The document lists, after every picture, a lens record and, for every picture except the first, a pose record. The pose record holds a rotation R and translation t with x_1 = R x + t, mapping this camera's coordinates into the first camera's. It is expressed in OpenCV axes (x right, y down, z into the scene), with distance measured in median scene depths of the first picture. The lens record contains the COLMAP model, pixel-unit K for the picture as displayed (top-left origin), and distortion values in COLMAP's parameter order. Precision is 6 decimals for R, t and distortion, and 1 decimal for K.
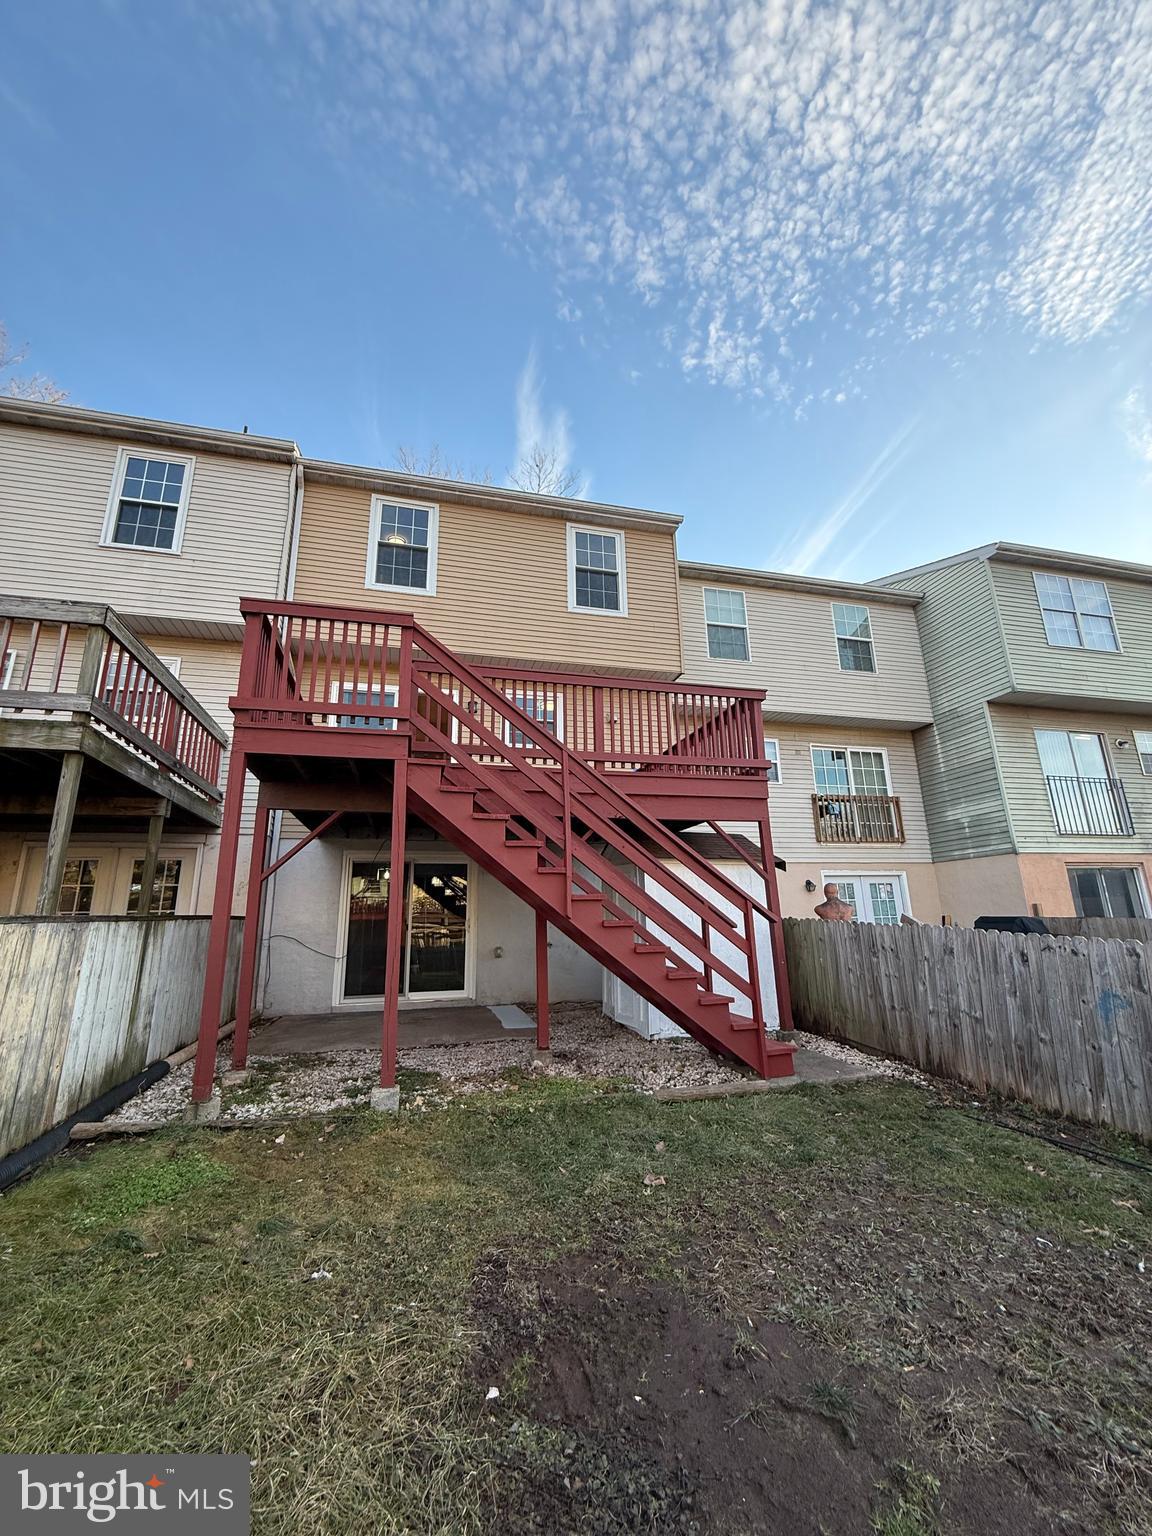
lens RADIAL K [[616.0, 0, 575.7], [0, 616.0, 769.5], [0, 0, 1]] dist [-0.000934, 0.000250]
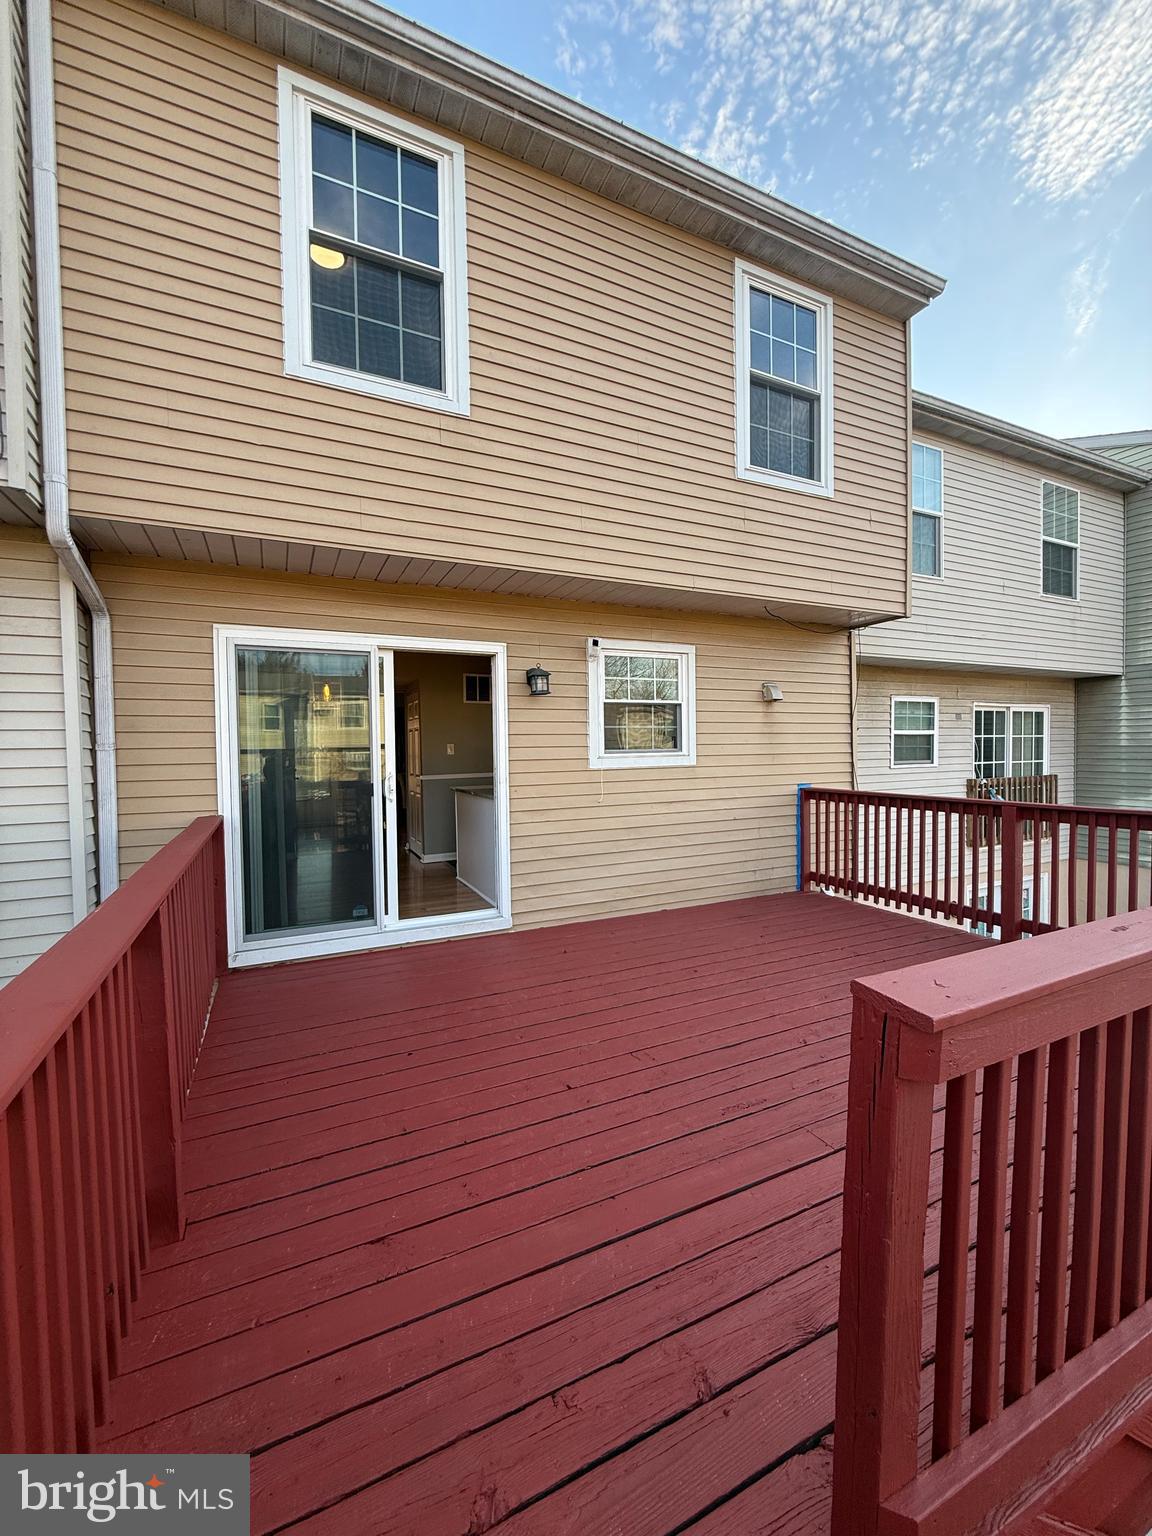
lens RADIAL K [[616.0, 0, 571.8], [0, 616.0, 767.9], [0, 0, 1]] dist [-0.000934, 0.000250]
pose [[0.981529, 0.006421, 0.191206, -0.209780], [-0.061702, 0.956656, 0.284609, -0.157932], [-0.181091, -0.291150, 0.939381, 0.474009]]
